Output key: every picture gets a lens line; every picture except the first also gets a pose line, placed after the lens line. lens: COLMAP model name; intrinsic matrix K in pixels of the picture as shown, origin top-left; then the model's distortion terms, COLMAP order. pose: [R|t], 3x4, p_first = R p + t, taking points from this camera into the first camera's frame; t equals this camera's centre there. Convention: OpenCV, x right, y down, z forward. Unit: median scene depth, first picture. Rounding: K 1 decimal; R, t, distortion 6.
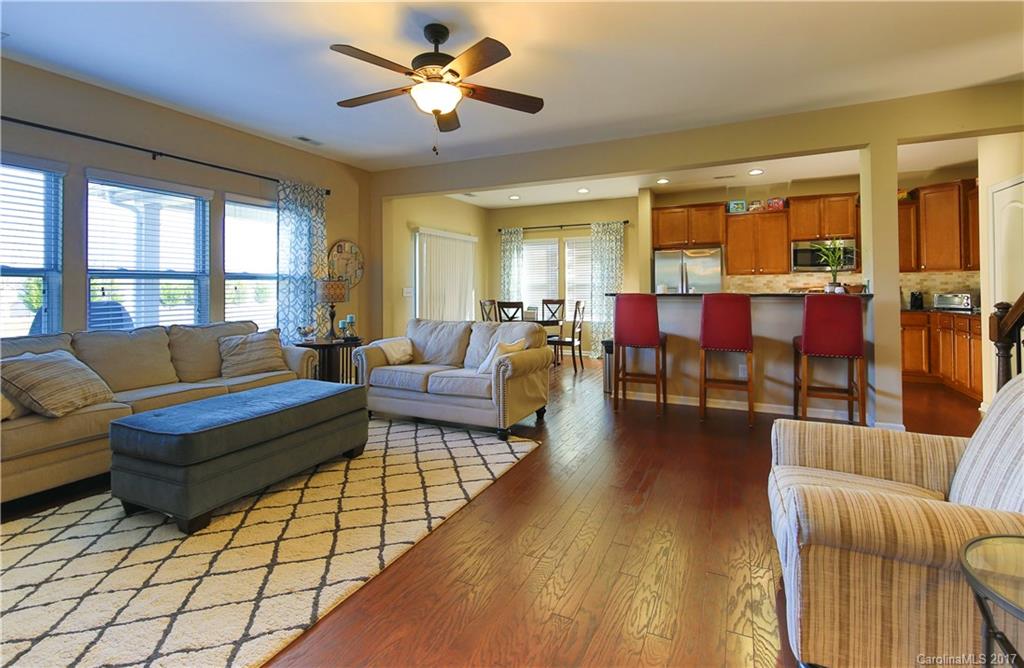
lens RADIAL K [[476.1, 0, 513.1], [0, 476.1, 283.2], [0, 0, 1]] dist [0.004545, -0.003324]
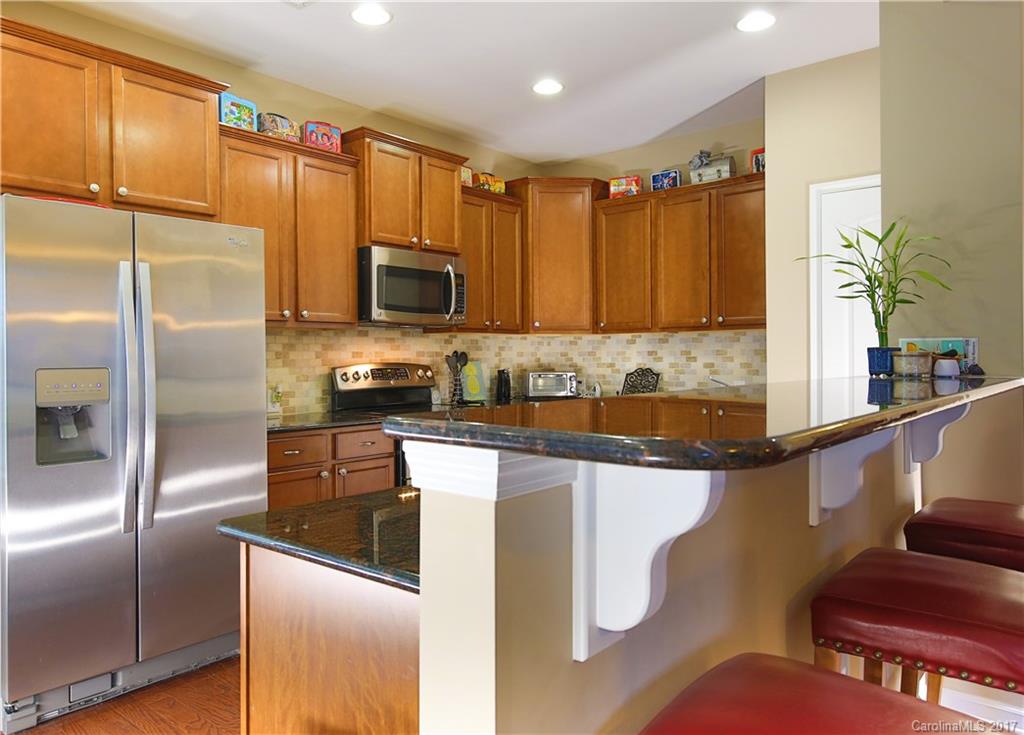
lens RADIAL K [[713.0, 0, 505.6], [0, 713.0, 362.1], [0, 0, 1]] dist [0.002528, 0.001197]
pose [[0.257856, -0.004486, 0.966173, 0.110273], [-0.003832, 0.999977, 0.005666, 0.008752], [-0.966176, -0.005163, 0.257832, 1.499152]]
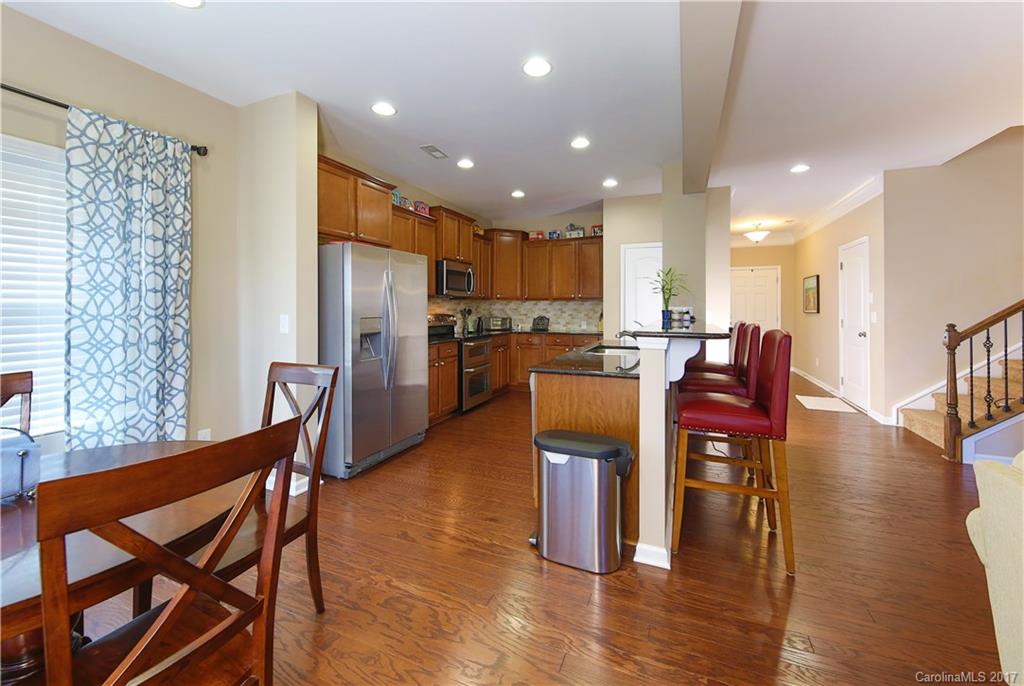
lens RADIAL K [[399.7, 0, 526.5], [0, 399.7, 308.4], [0, 0, 1]] dist [-0.000972, -0.000010]
pose [[-0.070107, 0.003351, 0.997534, -0.258734], [-0.009269, 0.999949, -0.004011, -0.000002], [-0.997496, -0.009527, -0.070072, 1.816263]]
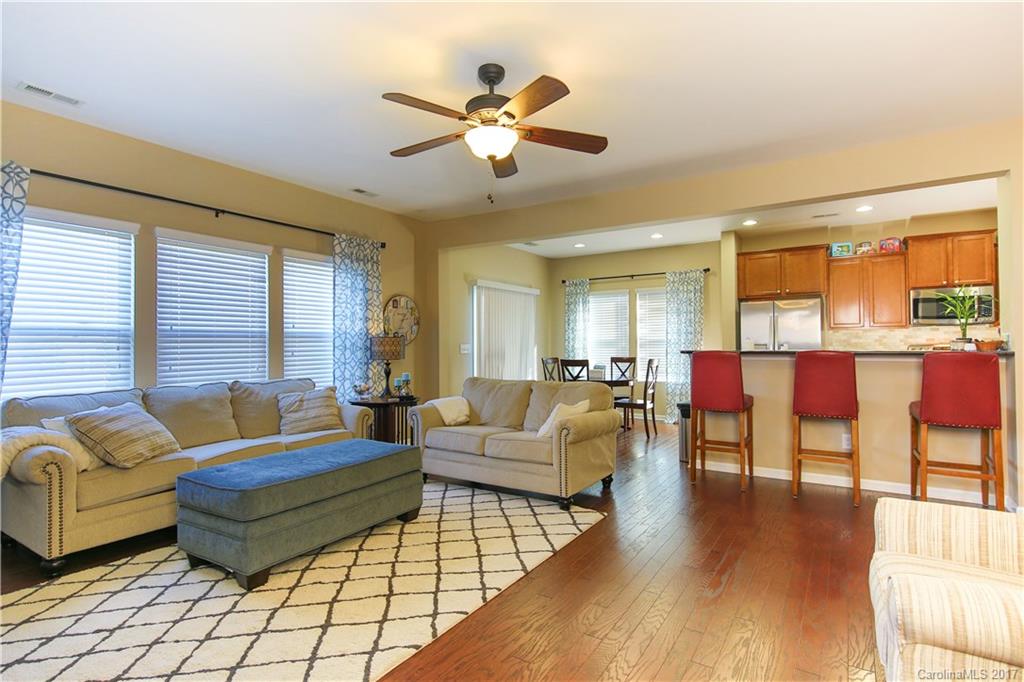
lens RADIAL K [[518.1, 0, 512.5], [0, 518.1, 339.6], [0, 0, 1]] dist [0.009134, -0.003146]
pose [[0.991530, -0.001390, -0.129870, 0.009768], [0.001468, 0.999999, 0.000505, -0.000055], [0.129869, -0.000691, 0.991531, -0.008064]]
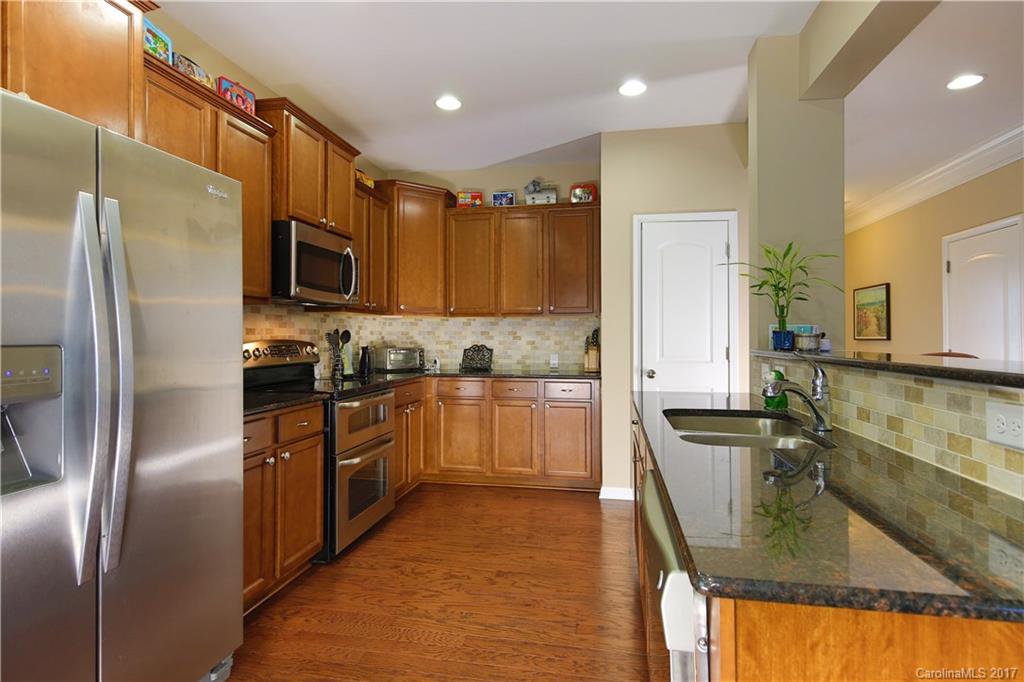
lens RADIAL K [[518.1, 0, 517.6], [0, 518.1, 333.9], [0, 0, 1]] dist [0.009134, -0.003146]
pose [[-0.268275, 0.007815, 0.963311, 0.280966], [-0.010100, 0.999889, -0.010924, 0.013613], [-0.963289, -0.012660, -0.268167, 1.882704]]
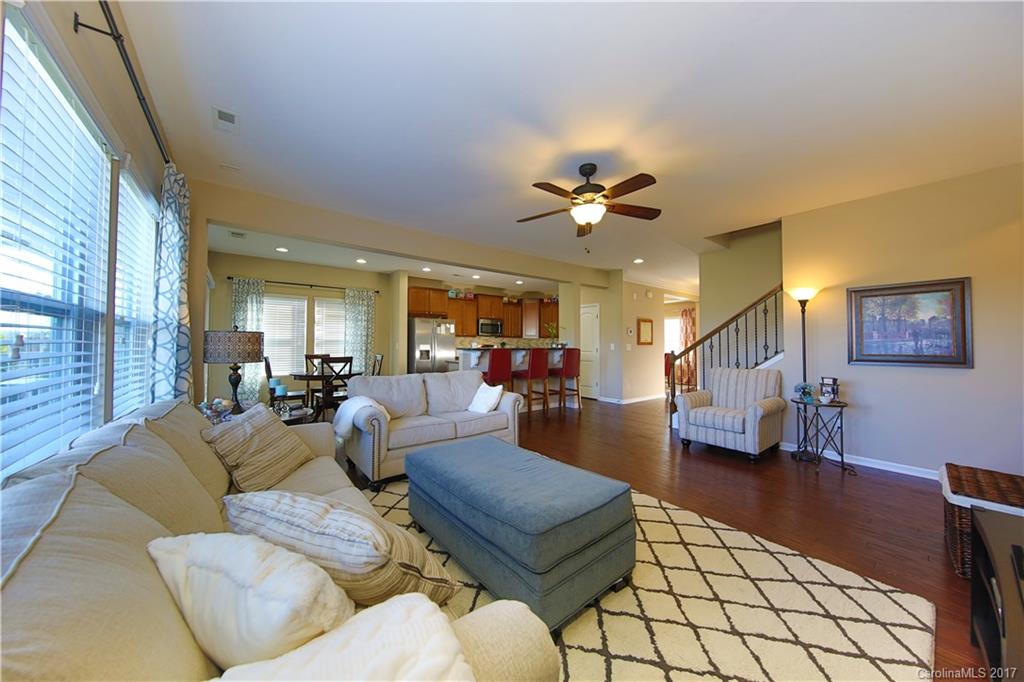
lens RADIAL K [[347.8, 0, 516.8], [0, 347.8, 340.6], [0, 0, 1]] dist [-0.000129, -0.000018]
pose [[0.433287, 0.016843, 0.901099, -1.037304], [-0.016684, 0.999804, -0.010666, 0.009824], [-0.901102, -0.010412, 0.433483, 0.633987]]
